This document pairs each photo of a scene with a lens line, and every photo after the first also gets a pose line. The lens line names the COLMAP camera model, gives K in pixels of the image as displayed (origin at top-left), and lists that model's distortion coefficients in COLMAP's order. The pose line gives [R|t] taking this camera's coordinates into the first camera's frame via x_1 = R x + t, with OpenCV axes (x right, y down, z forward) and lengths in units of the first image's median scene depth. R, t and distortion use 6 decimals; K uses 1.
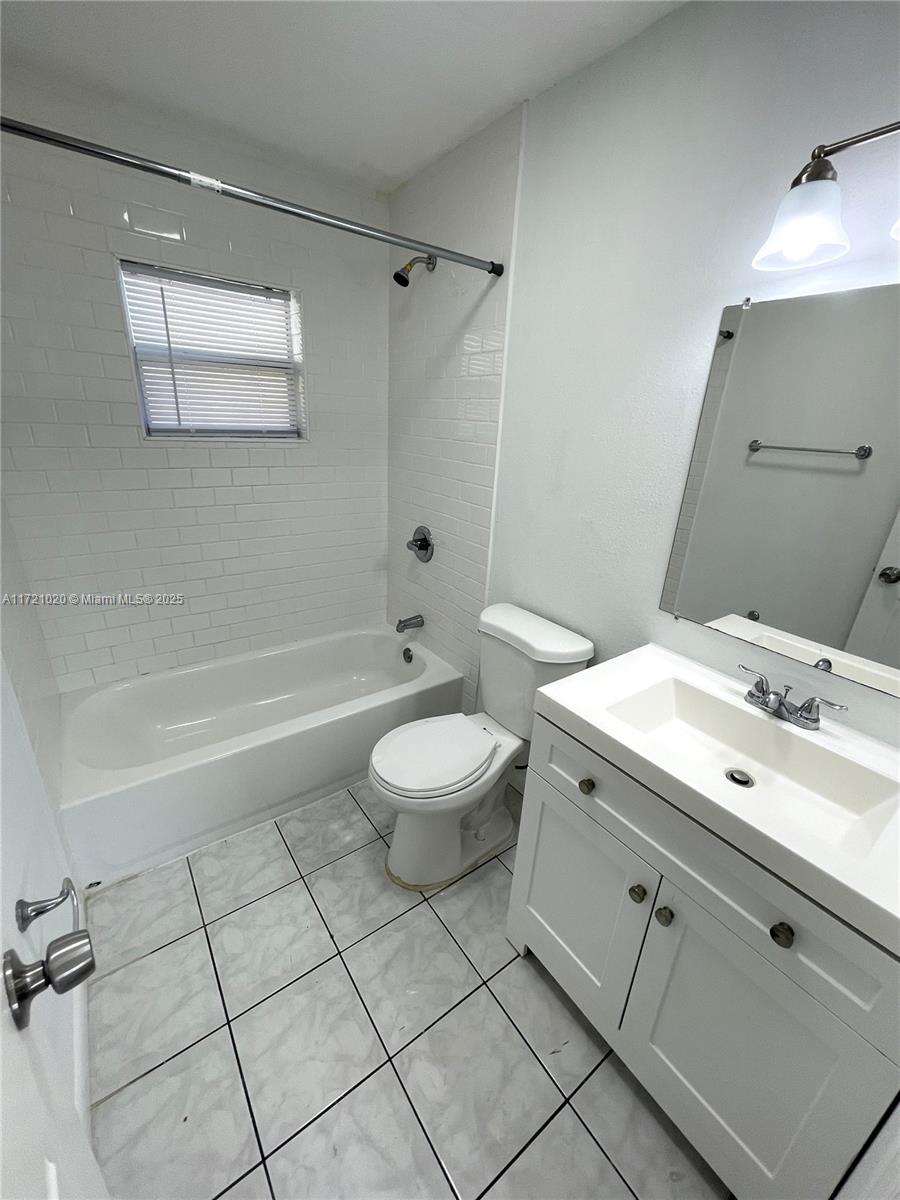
lens RADIAL K [[482.9, 0, 451.9], [0, 482.9, 595.4], [0, 0, 1]] dist [-0.010053, 0.003759]
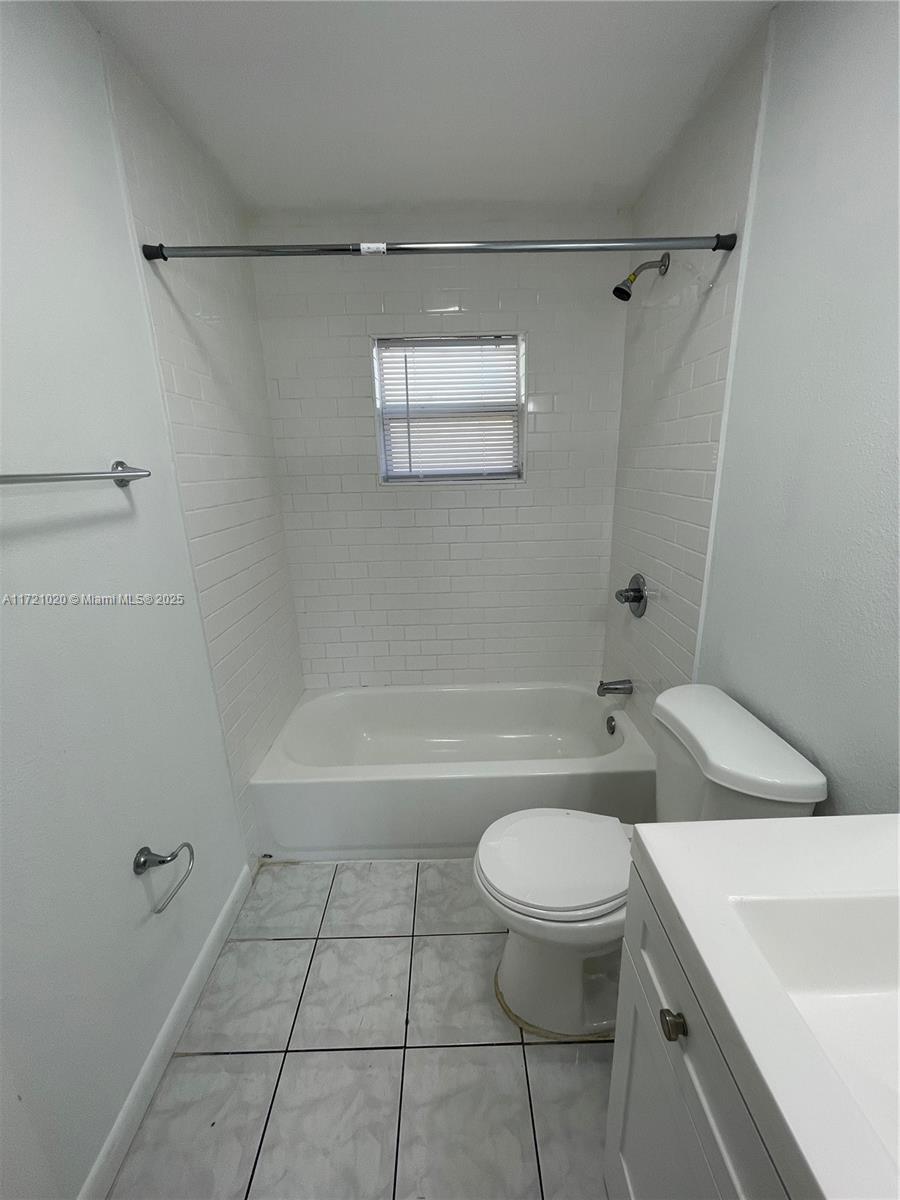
lens RADIAL K [[482.9, 0, 453.0], [0, 482.9, 595.9], [0, 0, 1]] dist [-0.010053, 0.003759]
pose [[0.811526, 0.085788, -0.577984, 0.228608], [-0.138086, 0.989302, -0.047043, -0.031923], [0.567765, 0.117988, 0.814691, 0.204668]]
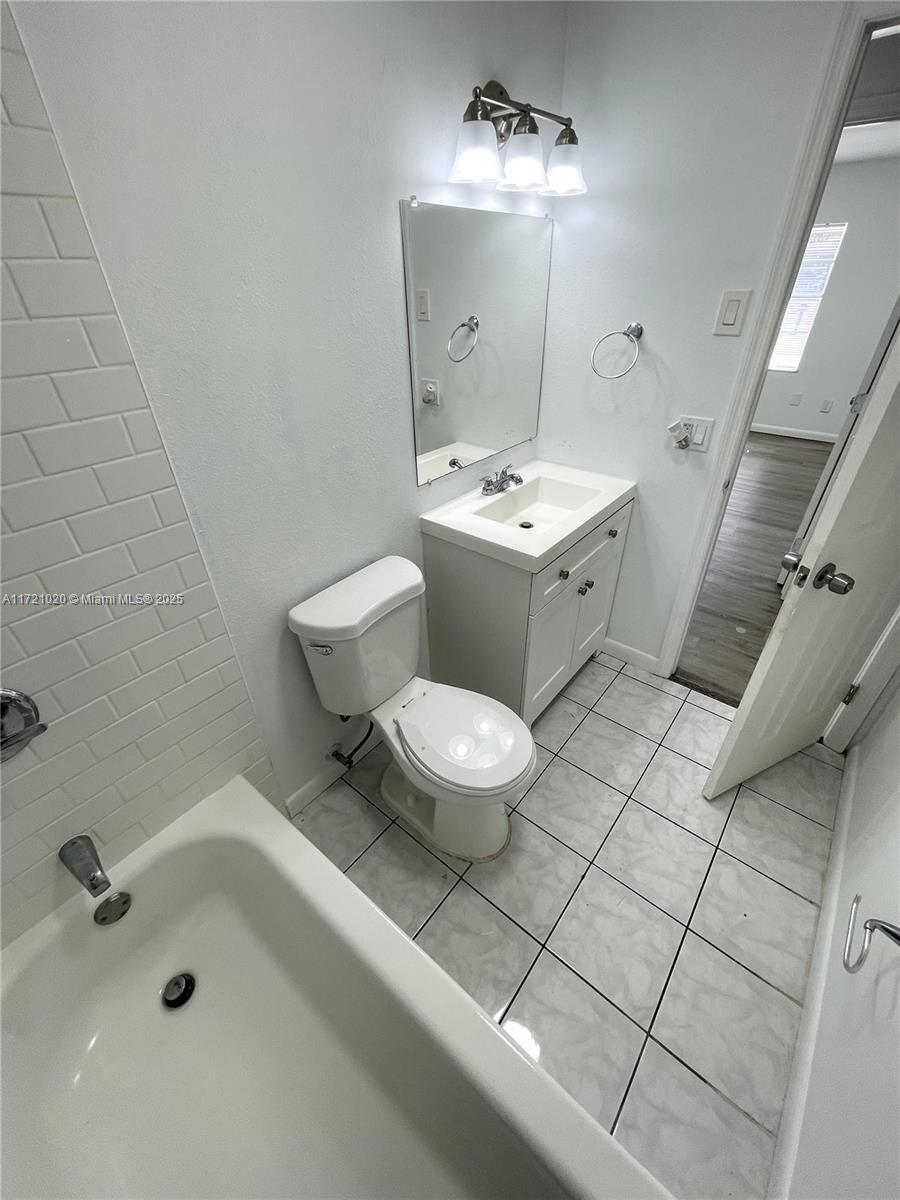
lens RADIAL K [[482.9, 0, 451.5], [0, 482.9, 605.1], [0, 0, 1]] dist [-0.010053, 0.003759]
pose [[-0.252378, -0.580651, 0.774047, -0.565119], [0.347991, 0.691957, 0.632533, -0.410005], [-0.902888, 0.428999, 0.027426, 0.850603]]
